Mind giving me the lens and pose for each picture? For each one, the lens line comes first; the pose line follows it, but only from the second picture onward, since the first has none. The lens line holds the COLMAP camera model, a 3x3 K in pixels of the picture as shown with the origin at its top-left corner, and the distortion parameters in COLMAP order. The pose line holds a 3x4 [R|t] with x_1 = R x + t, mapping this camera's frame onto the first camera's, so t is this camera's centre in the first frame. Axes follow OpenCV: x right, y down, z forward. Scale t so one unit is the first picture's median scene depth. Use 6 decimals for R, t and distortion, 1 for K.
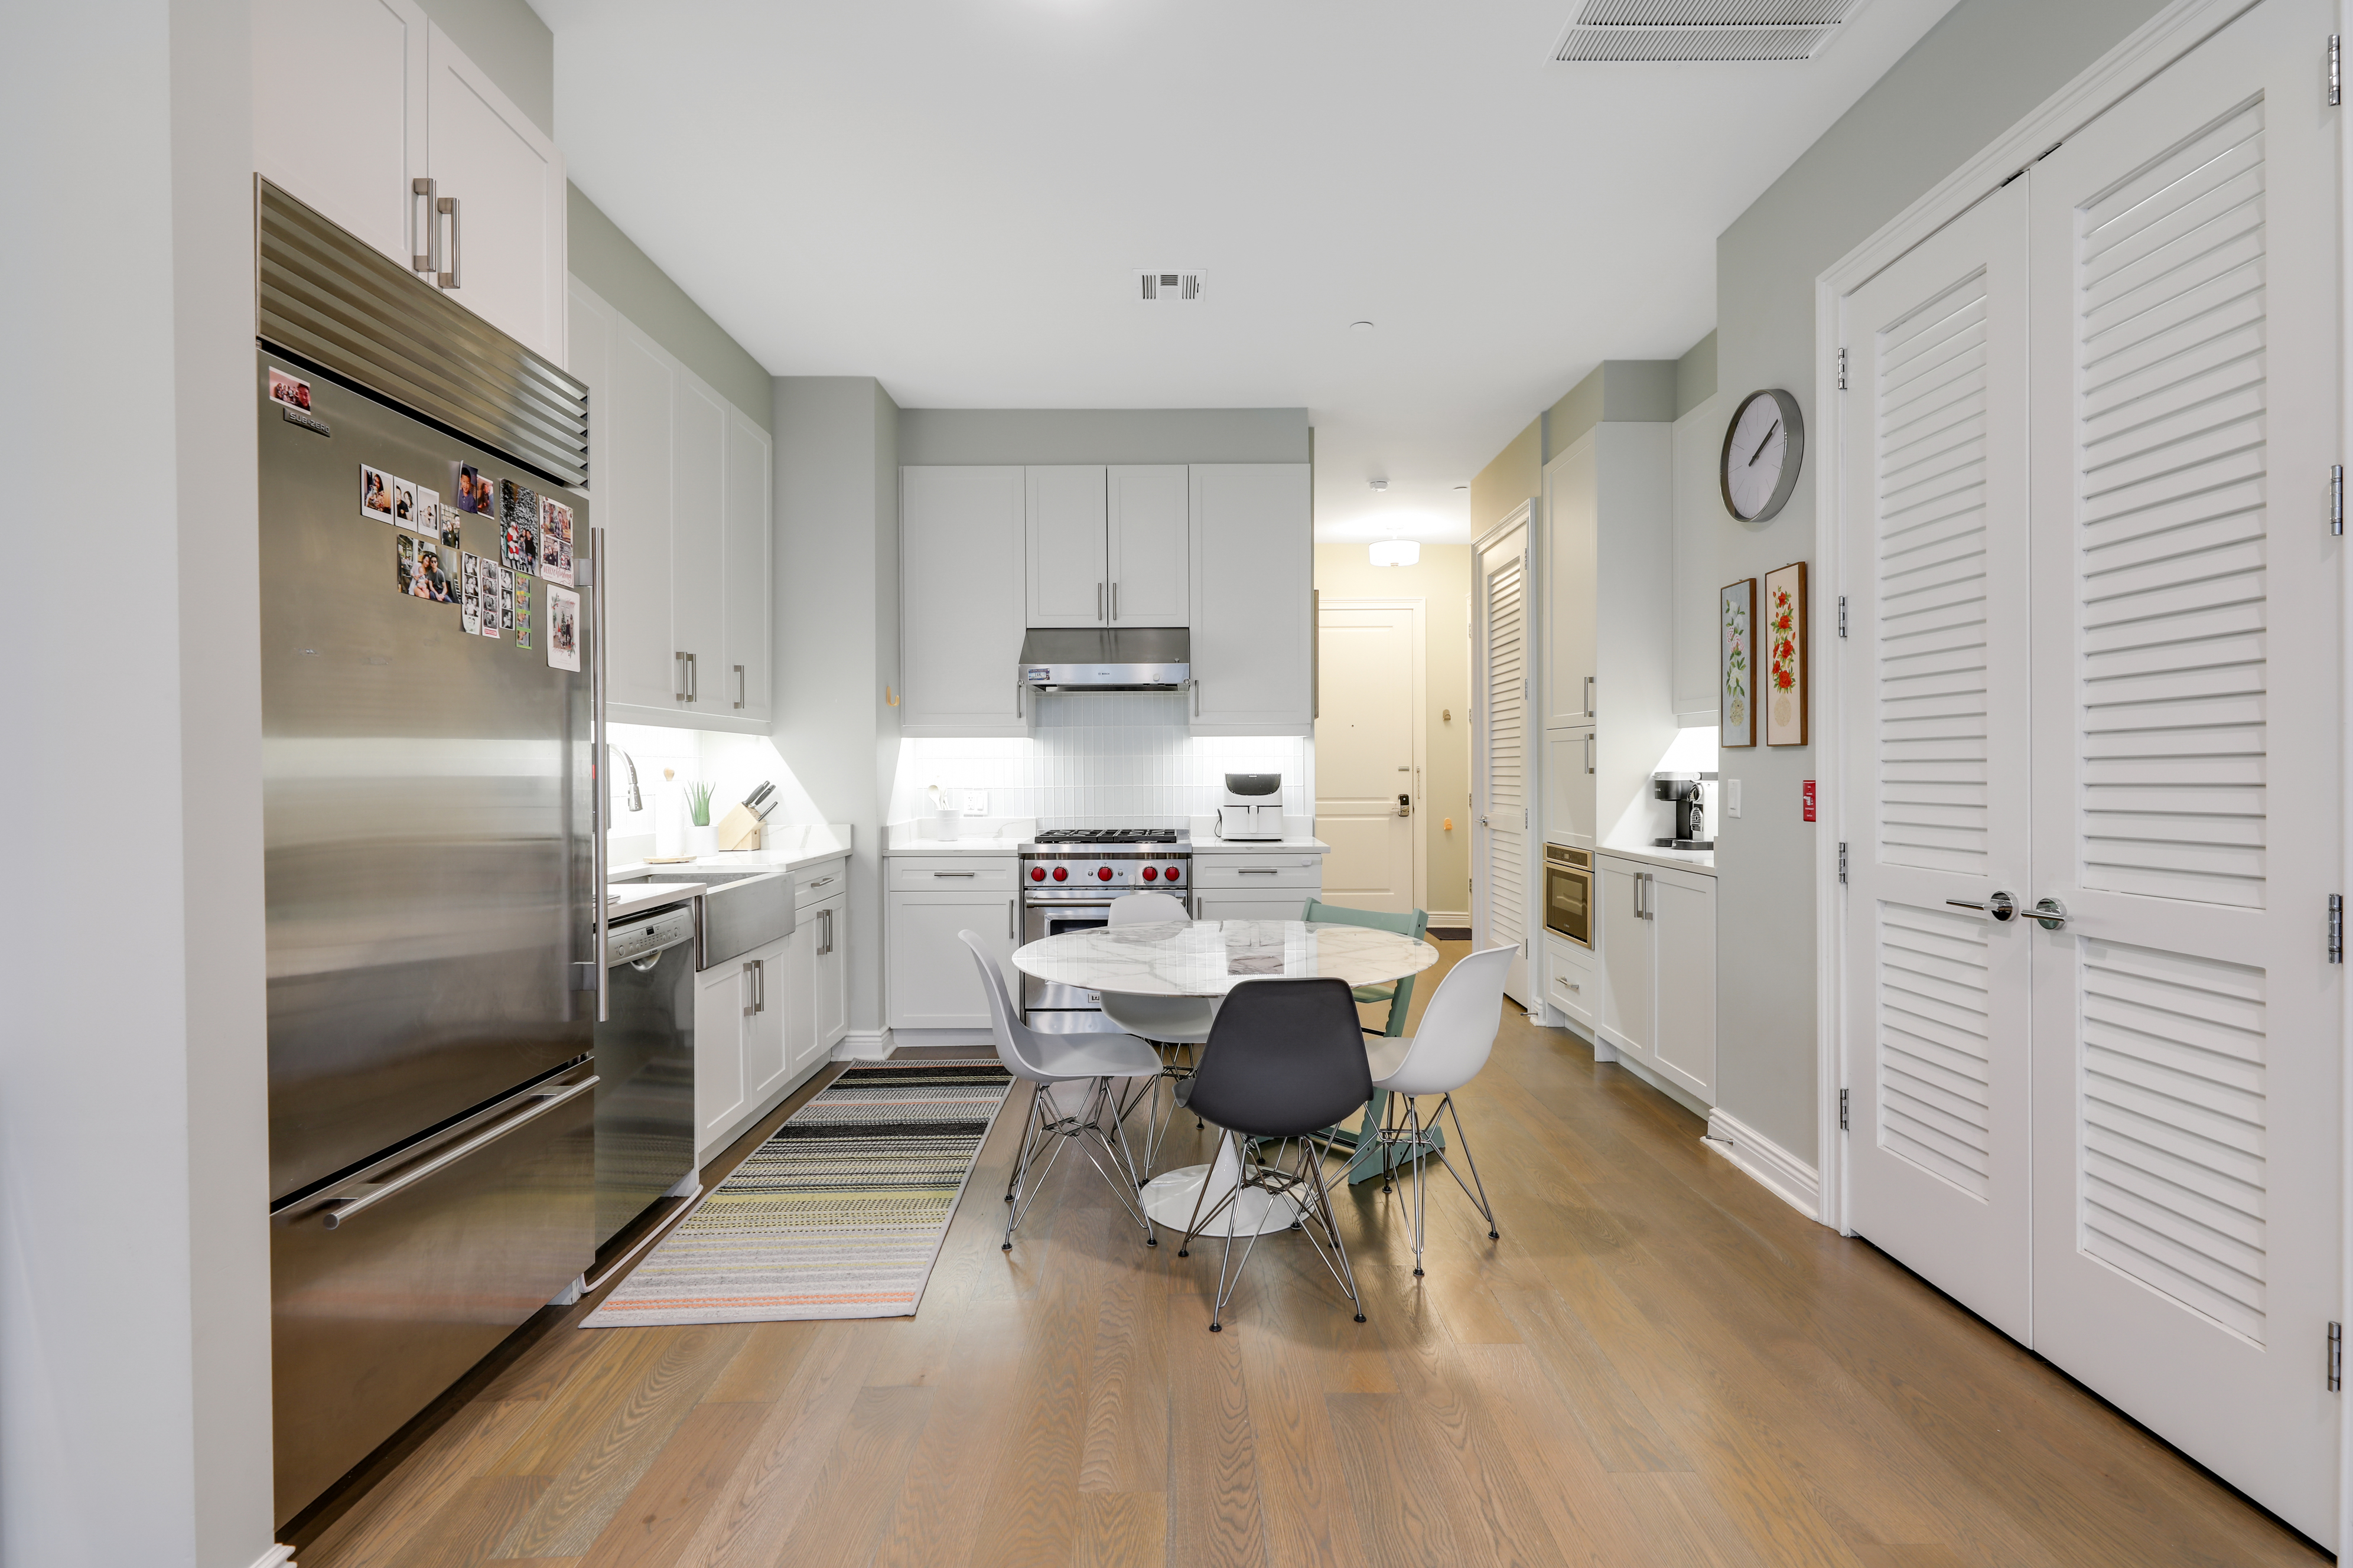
lens RADIAL K [[1087.5, 0, 1171.5], [0, 1087.5, 776.8], [0, 0, 1]] dist [-0.001835, -0.000539]
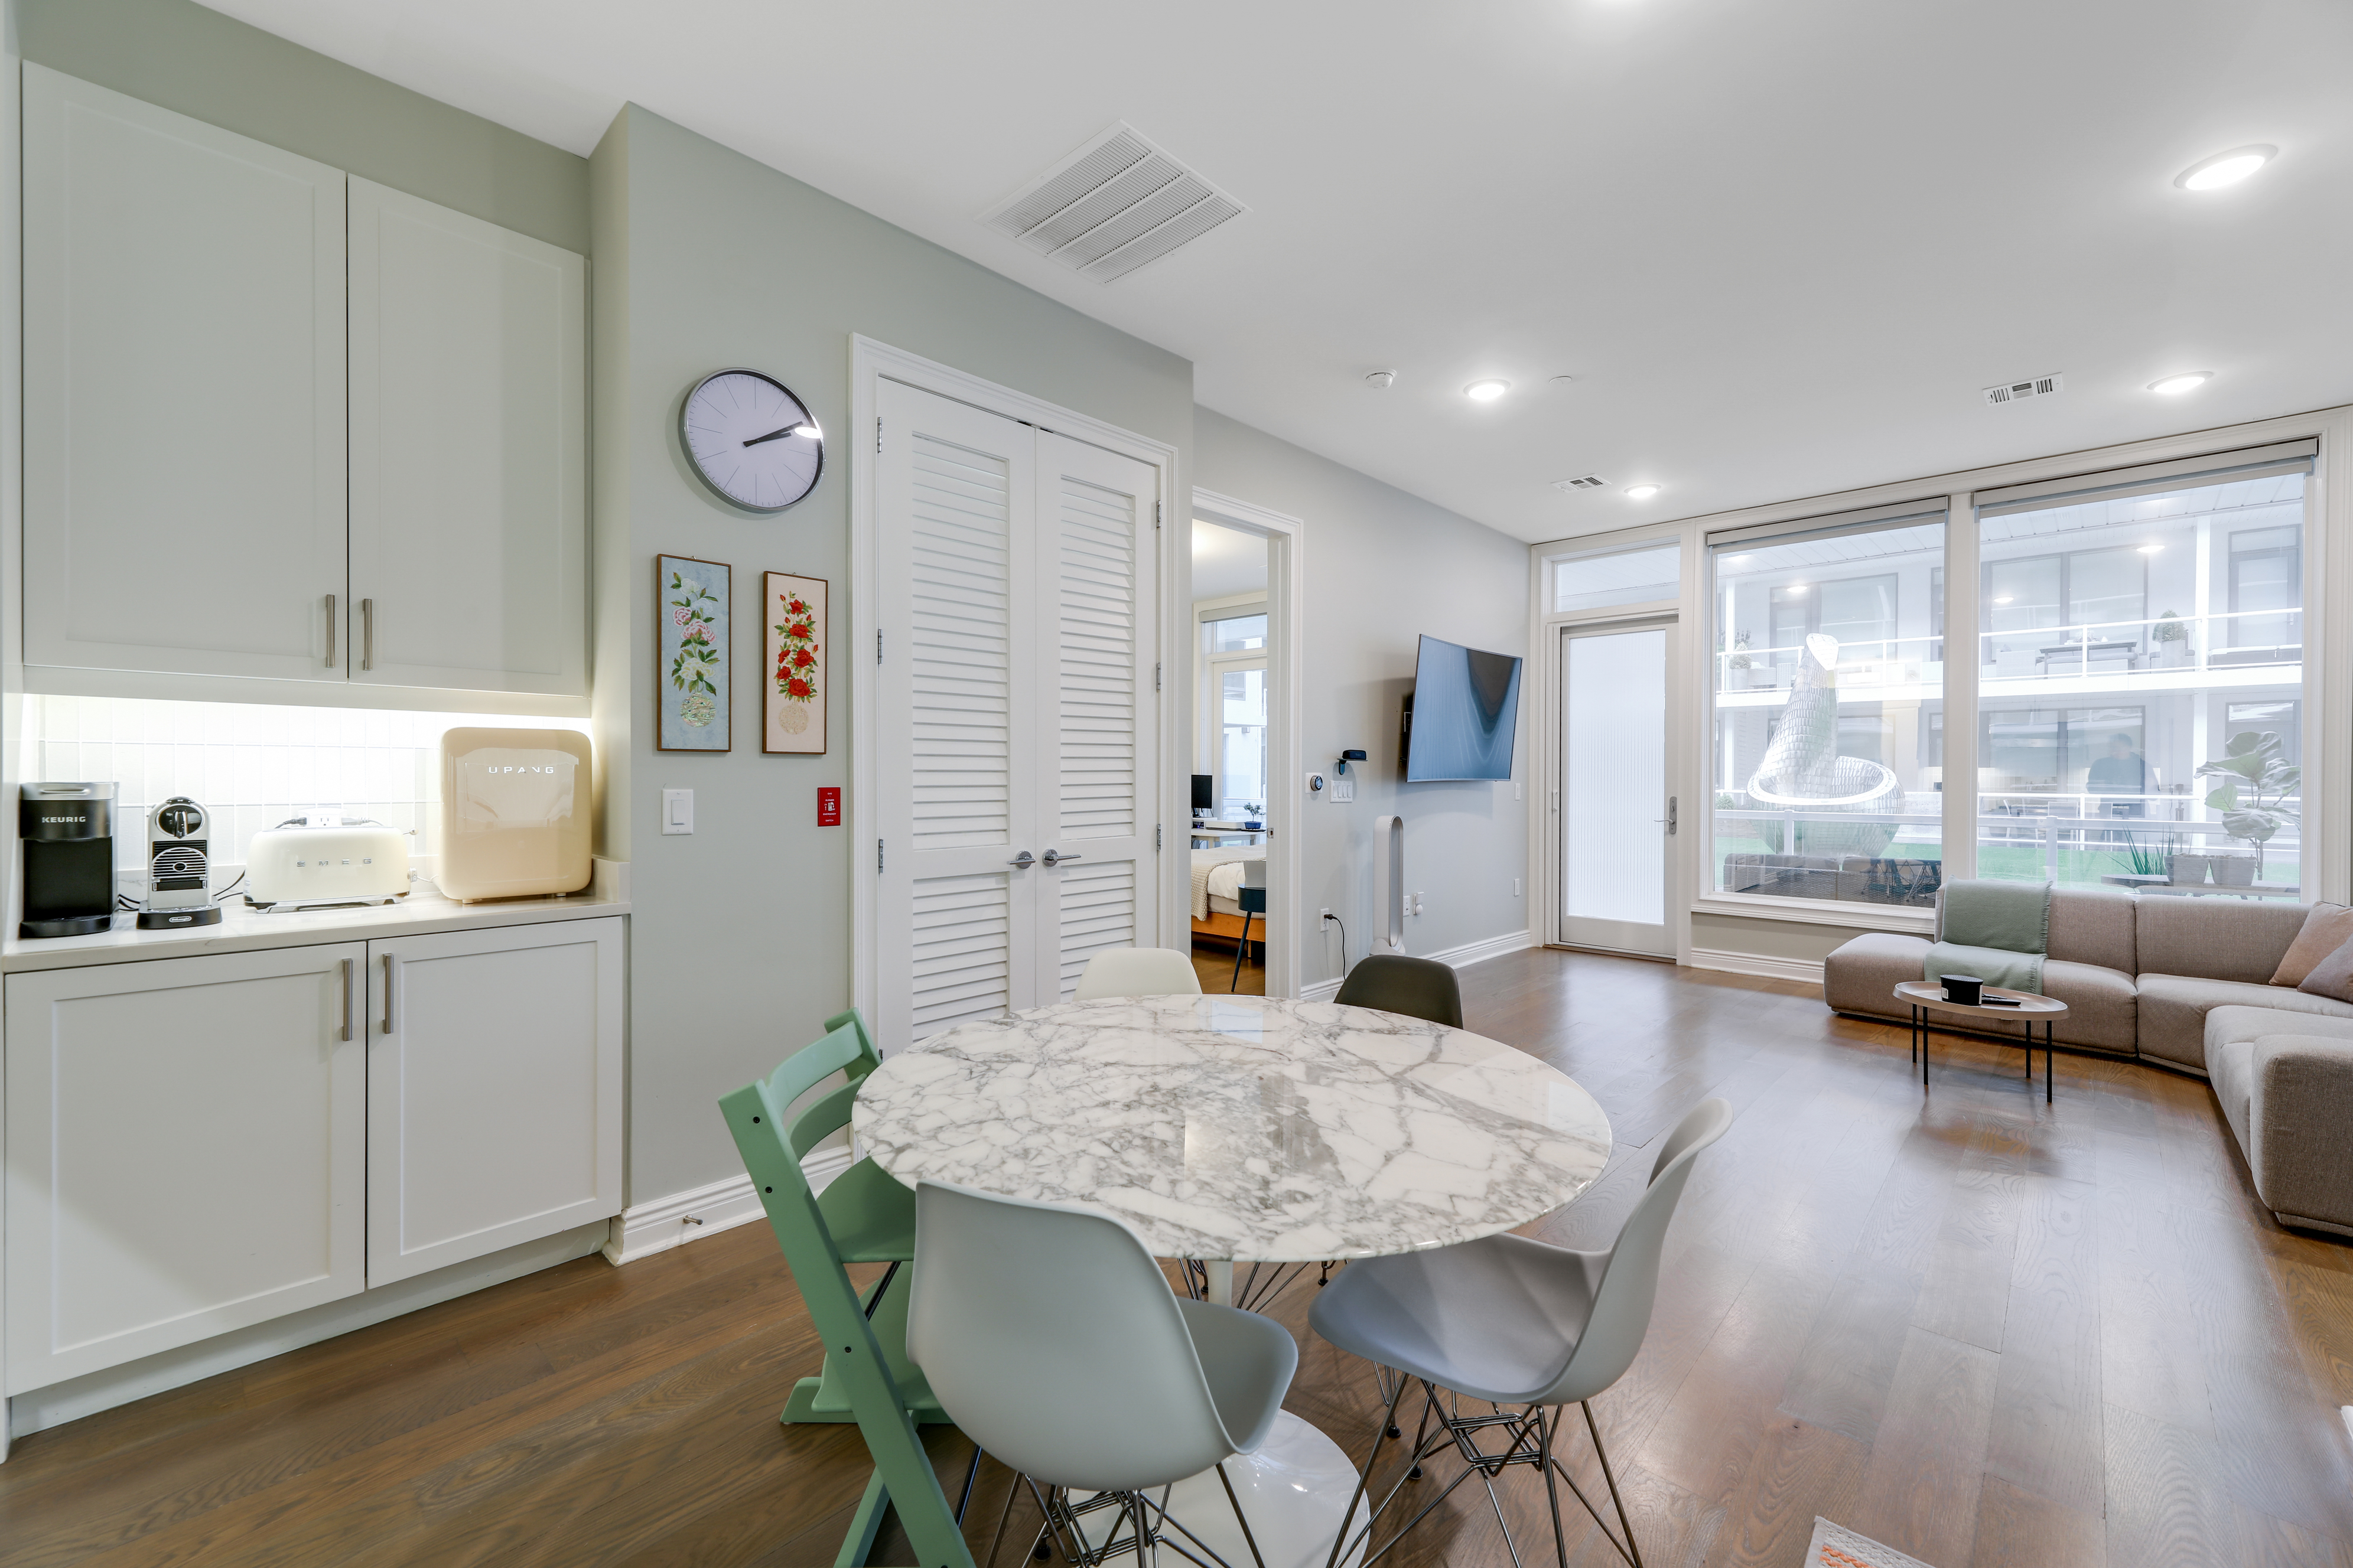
lens RADIAL K [[946.5, 0, 1176.5], [0, 946.5, 784.0], [0, 0, 1]] dist [0.017441, -0.003440]
pose [[-0.724766, -0.002615, 0.688991, -0.316936], [0.006734, 0.999918, 0.010879, -0.008658], [-0.688963, 0.012524, -0.724689, 1.514037]]
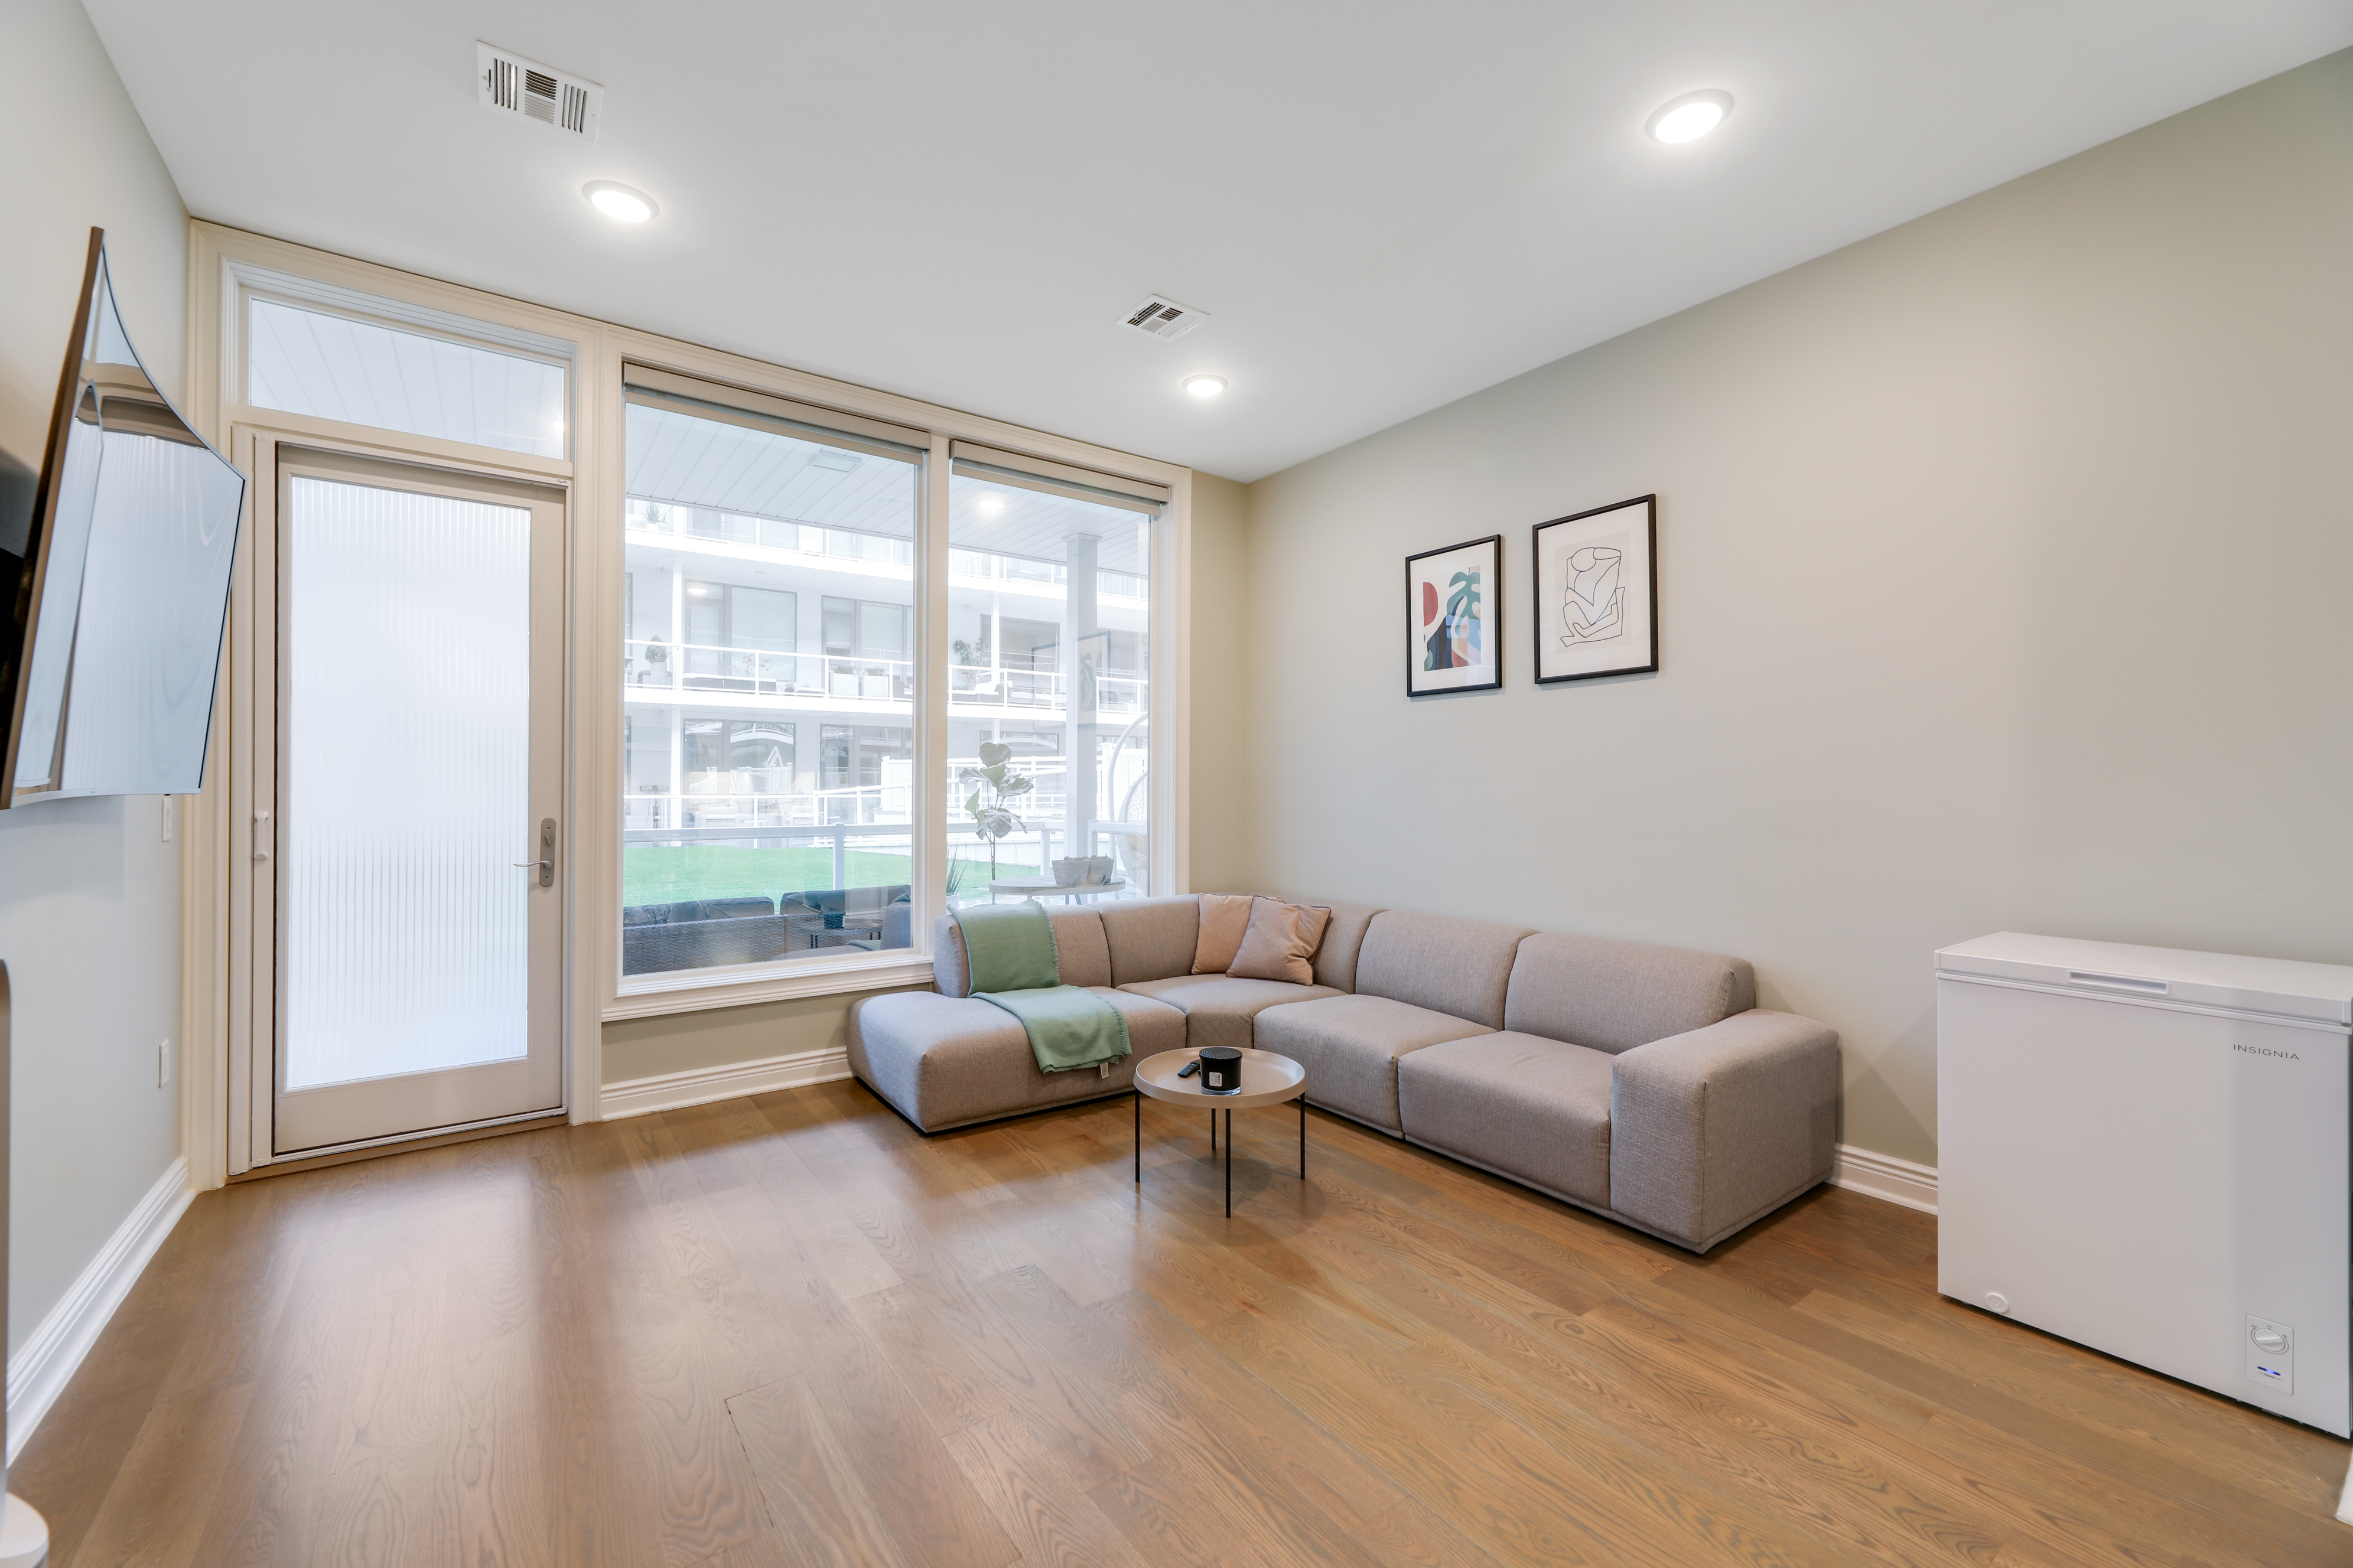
lens RADIAL K [[950.6, 0, 1169.9], [0, 950.6, 782.6], [0, 0, 1]] dist [0.005928, -0.000715]
pose [[-0.809417, 0.000246, -0.587234, 0.460639], [-0.006449, 0.999936, 0.009308, -0.009058], [0.587199, 0.011322, -0.809364, 0.541413]]
